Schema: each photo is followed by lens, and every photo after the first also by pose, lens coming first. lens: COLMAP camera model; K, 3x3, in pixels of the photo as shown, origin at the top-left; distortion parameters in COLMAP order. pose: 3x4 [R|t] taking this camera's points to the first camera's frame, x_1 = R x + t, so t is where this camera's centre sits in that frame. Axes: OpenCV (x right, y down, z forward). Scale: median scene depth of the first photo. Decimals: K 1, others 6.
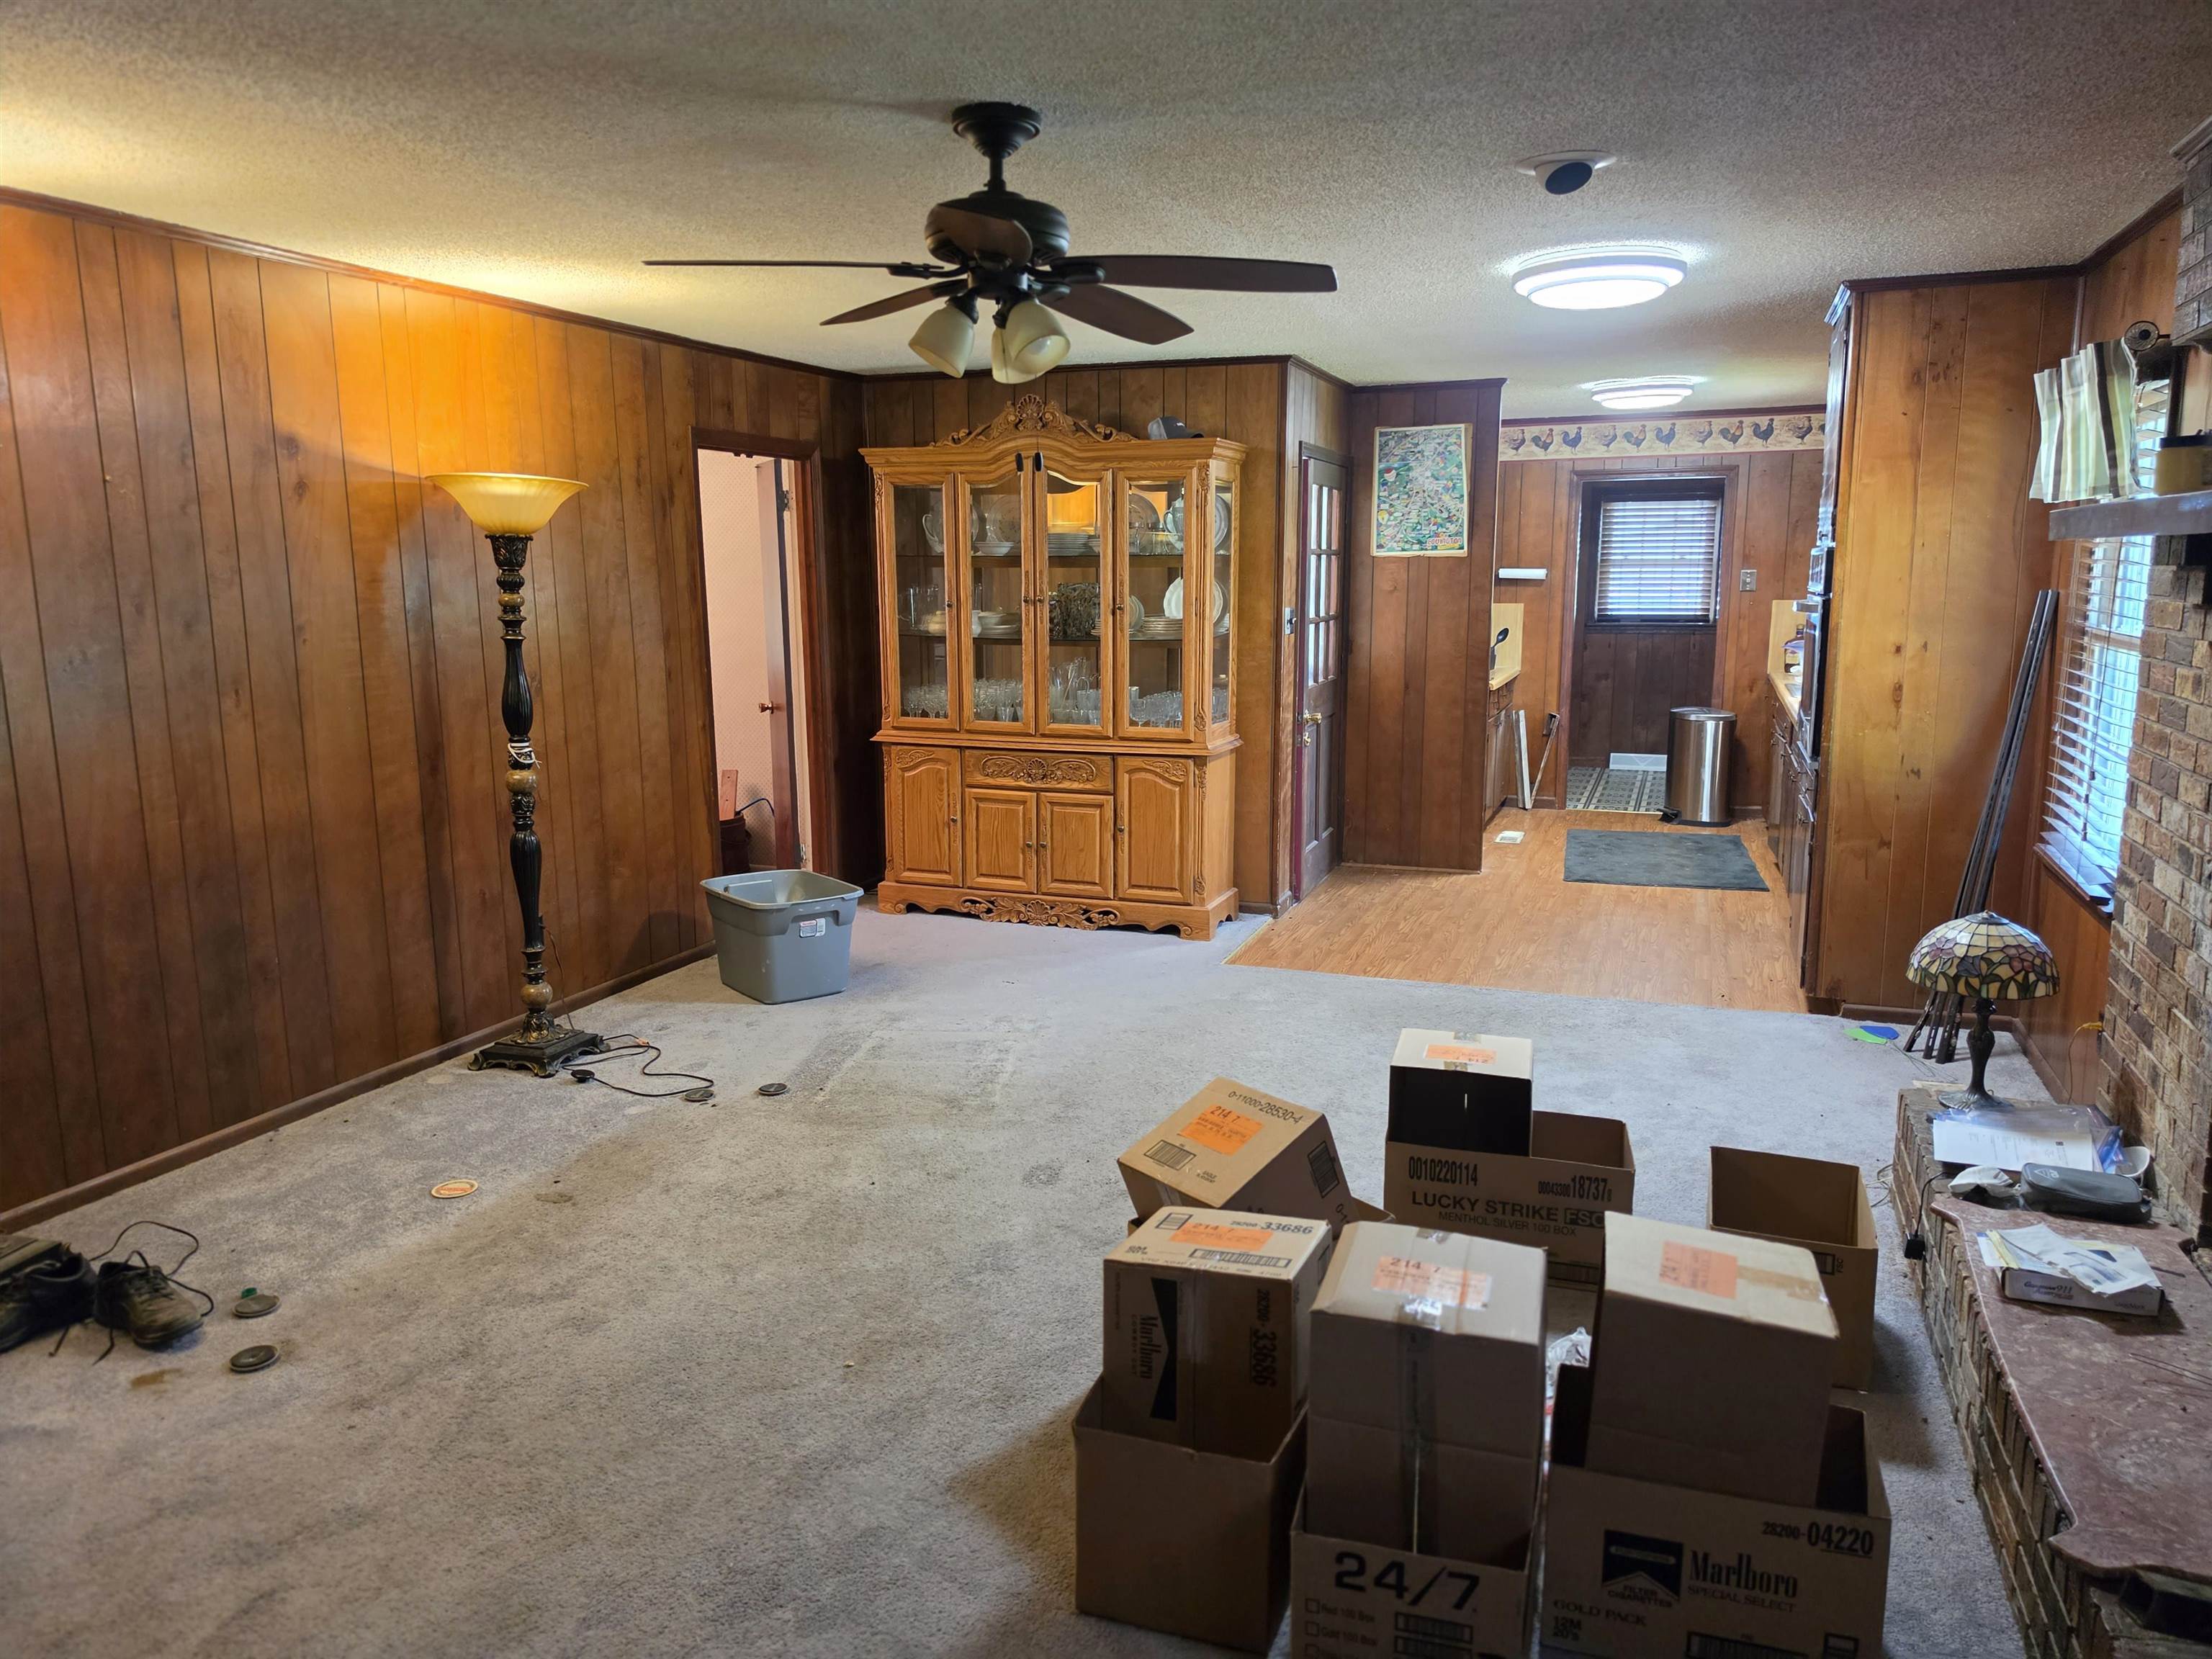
lens RADIAL K [[1550.3, 0, 1086.1], [0, 1550.3, 848.4], [0, 0, 1]] dist [0.021143, -0.017443]
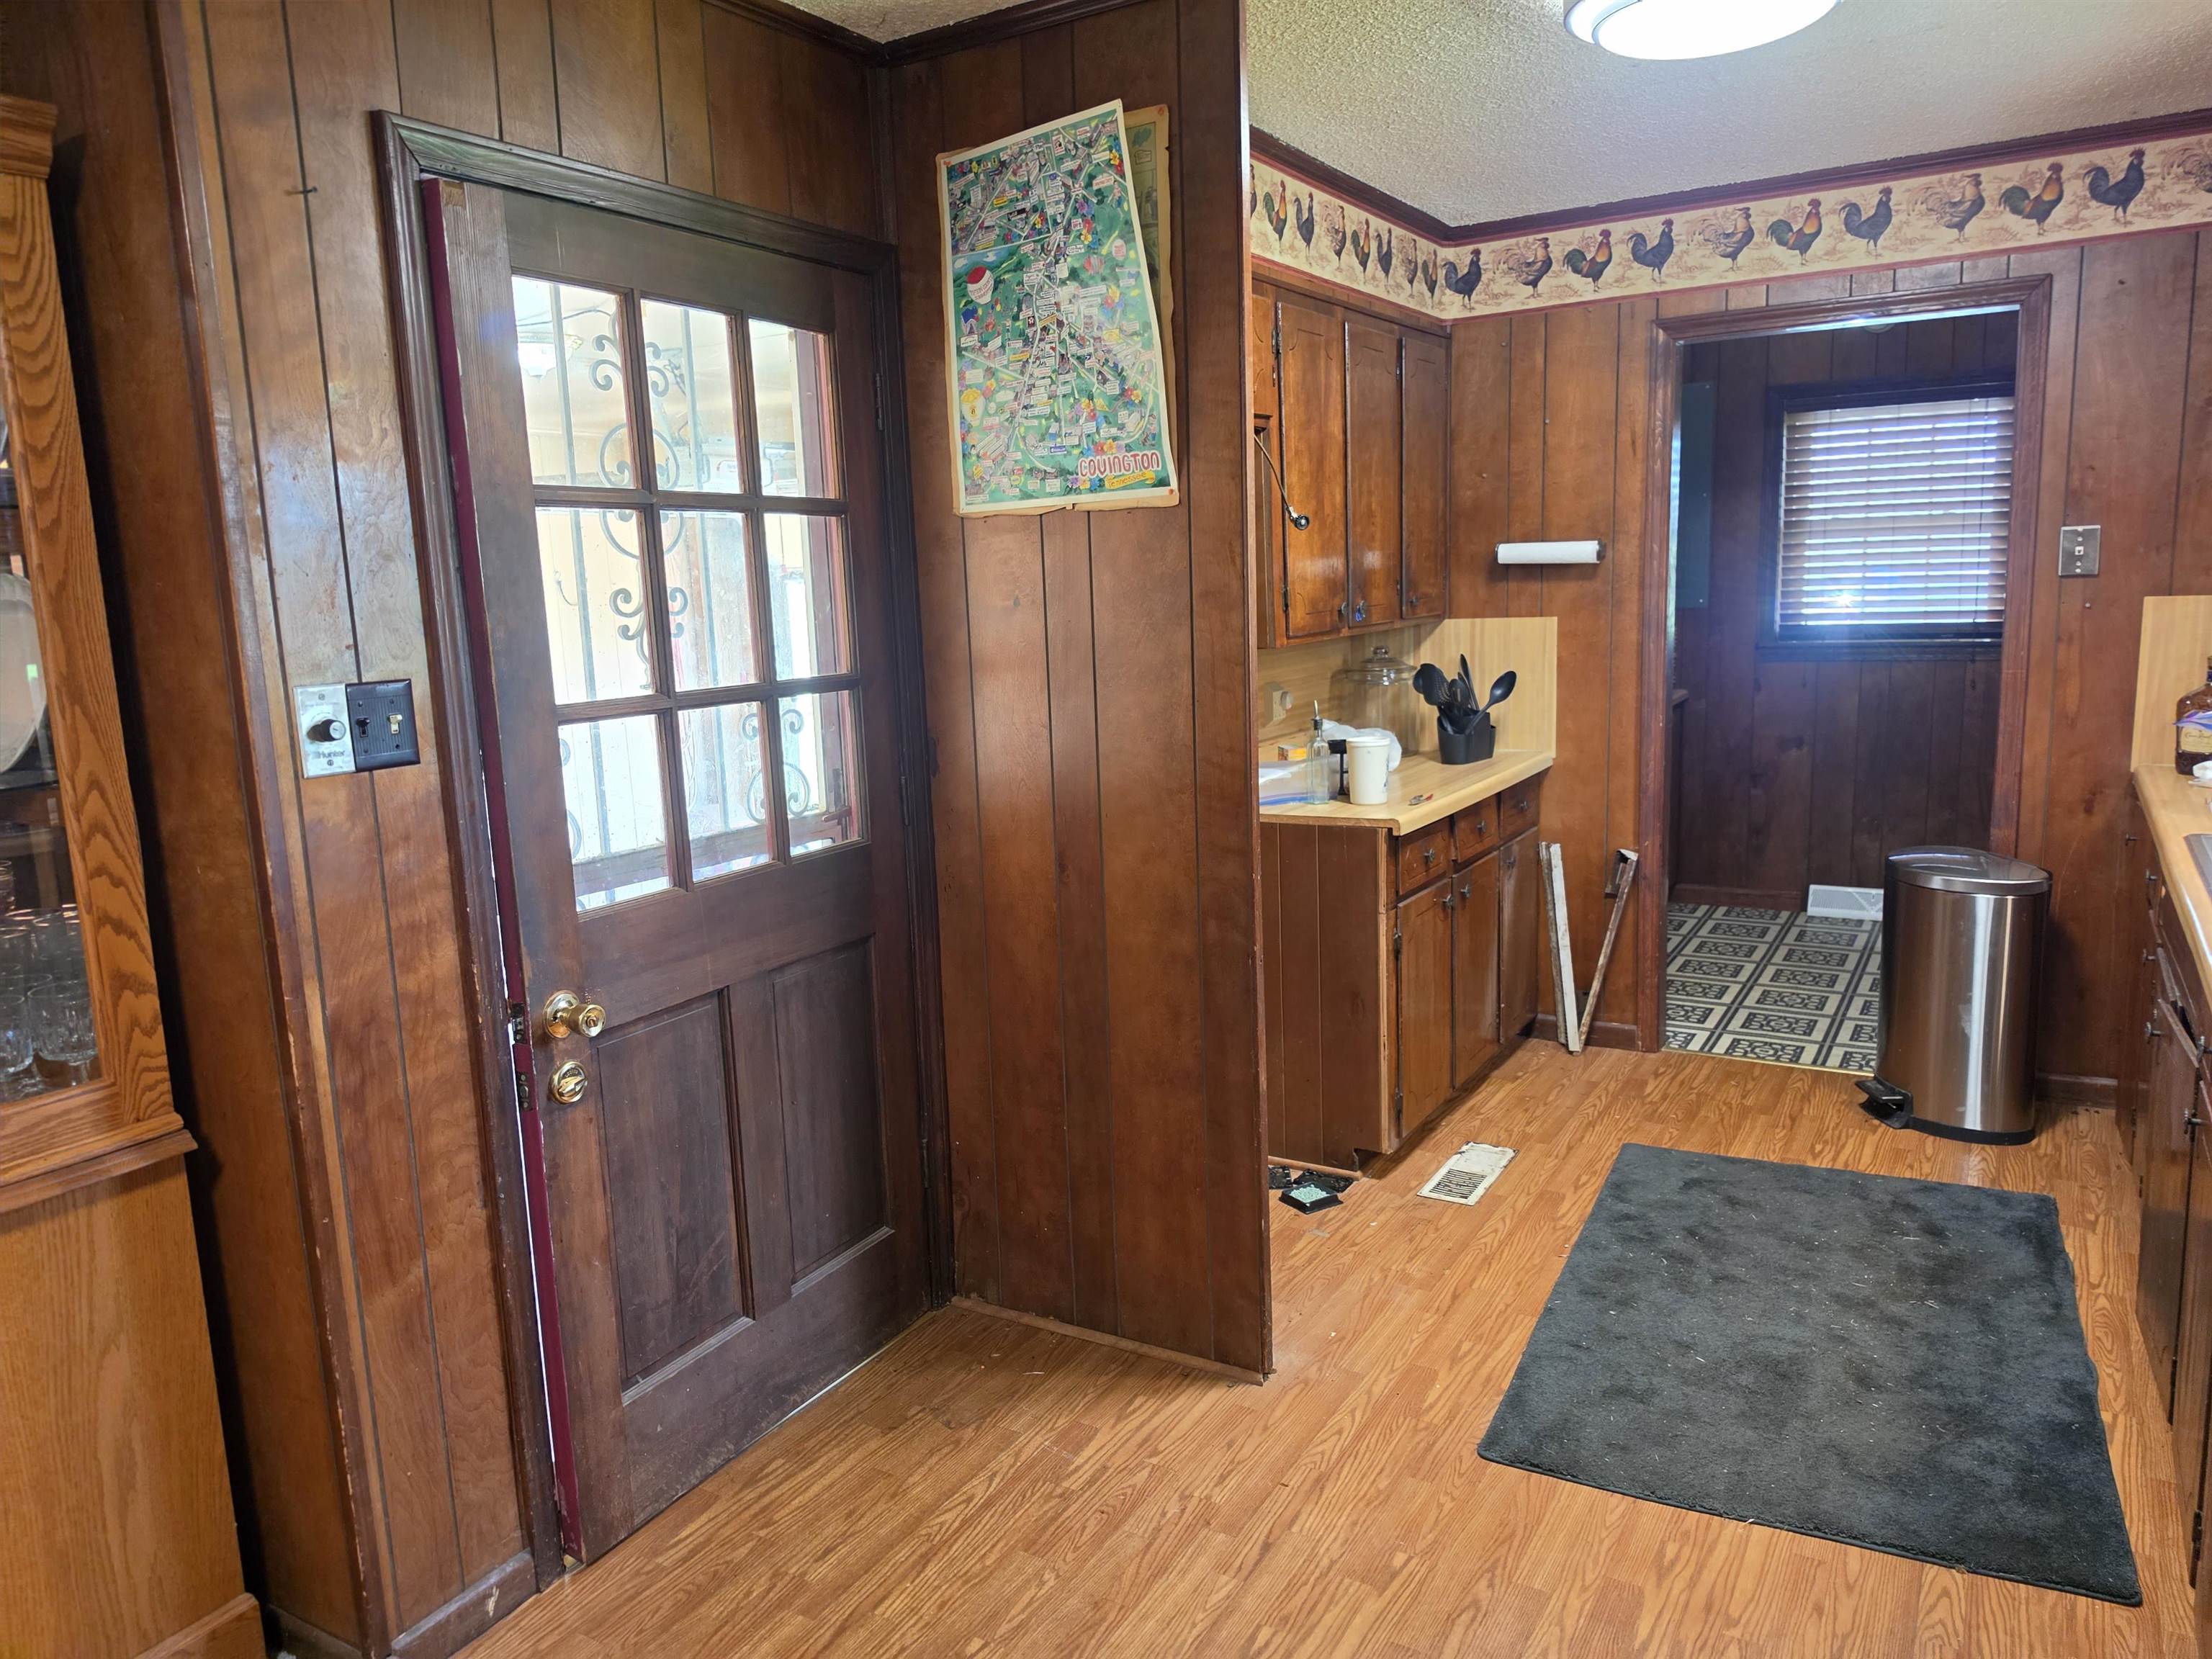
lens RADIAL K [[1550.3, 0, 1113.9], [0, 1550.3, 838.3], [0, 0, 1]] dist [0.021143, -0.017443]
pose [[0.986335, -0.000407, -0.164750, 0.236703], [-0.000624, 0.999981, -0.006208, -0.091670], [0.164749, 0.006226, 0.986316, 0.540163]]
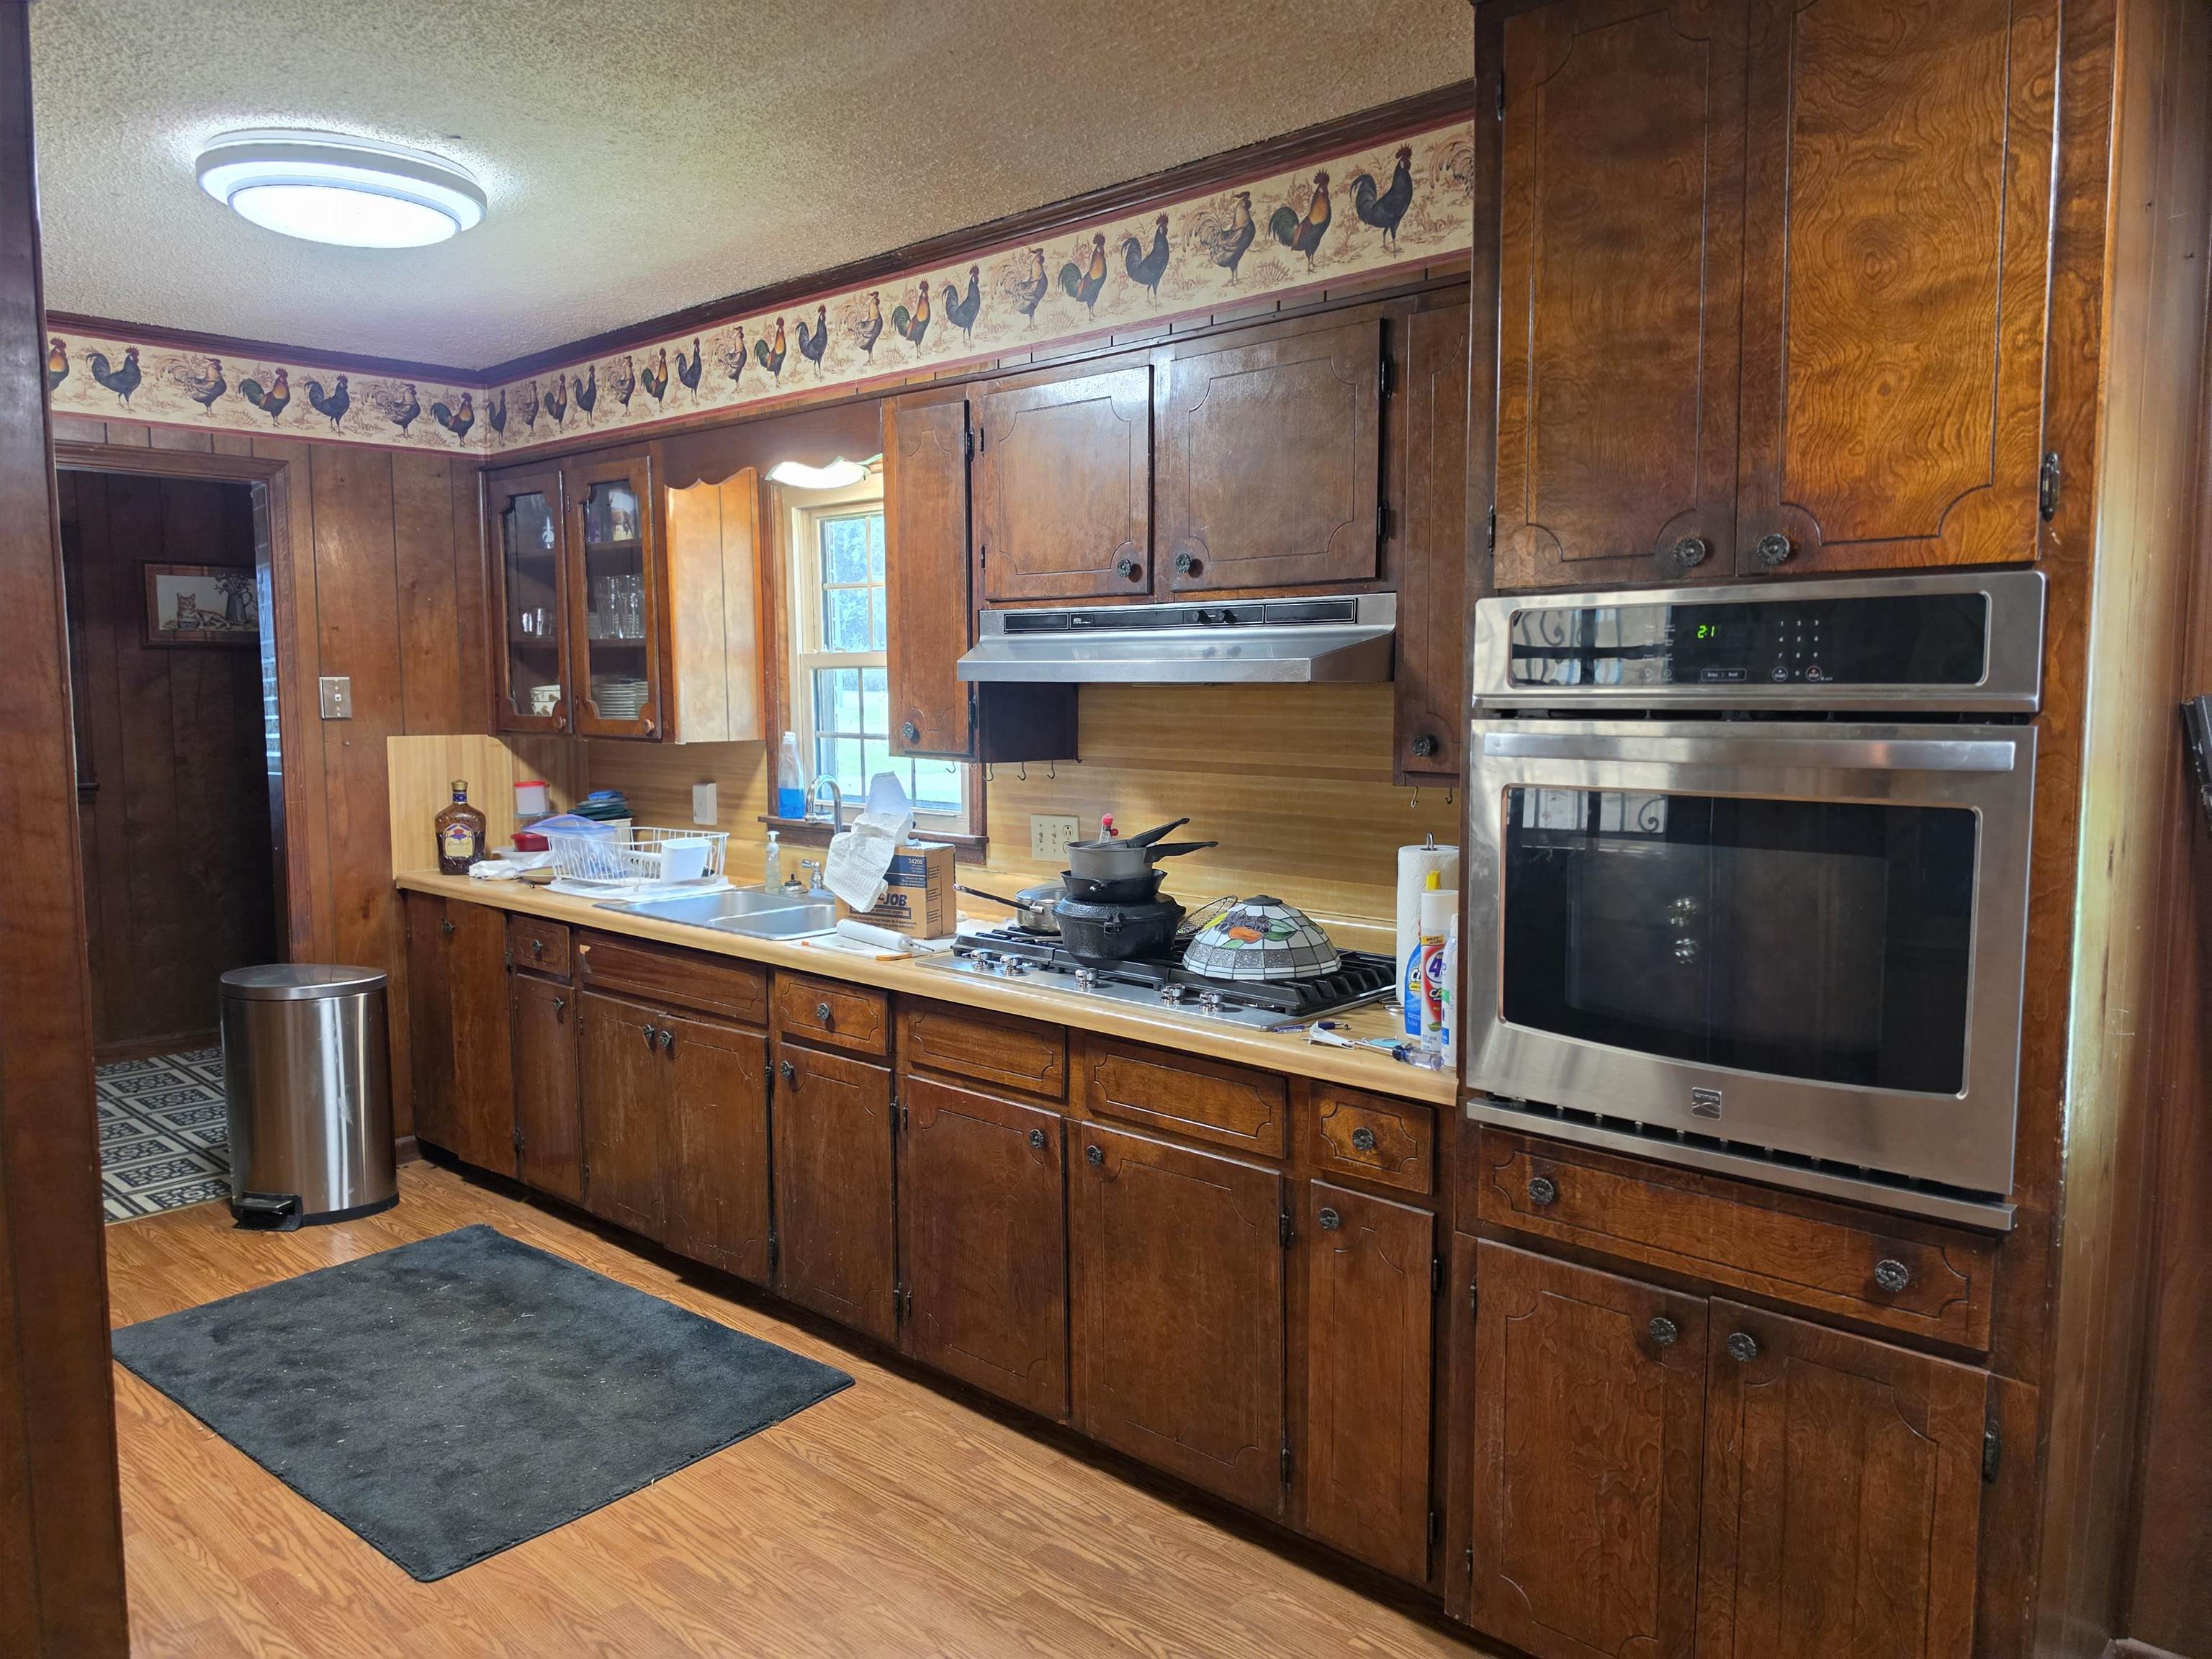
lens RADIAL K [[1550.3, 0, 1094.3], [0, 1550.3, 825.3], [0, 0, 1]] dist [0.021143, -0.017443]
pose [[0.370583, -0.074014, 0.925846, 0.056299], [0.168361, 0.985659, 0.011407, -0.097109], [-0.913413, 0.151649, 0.377730, 0.595987]]
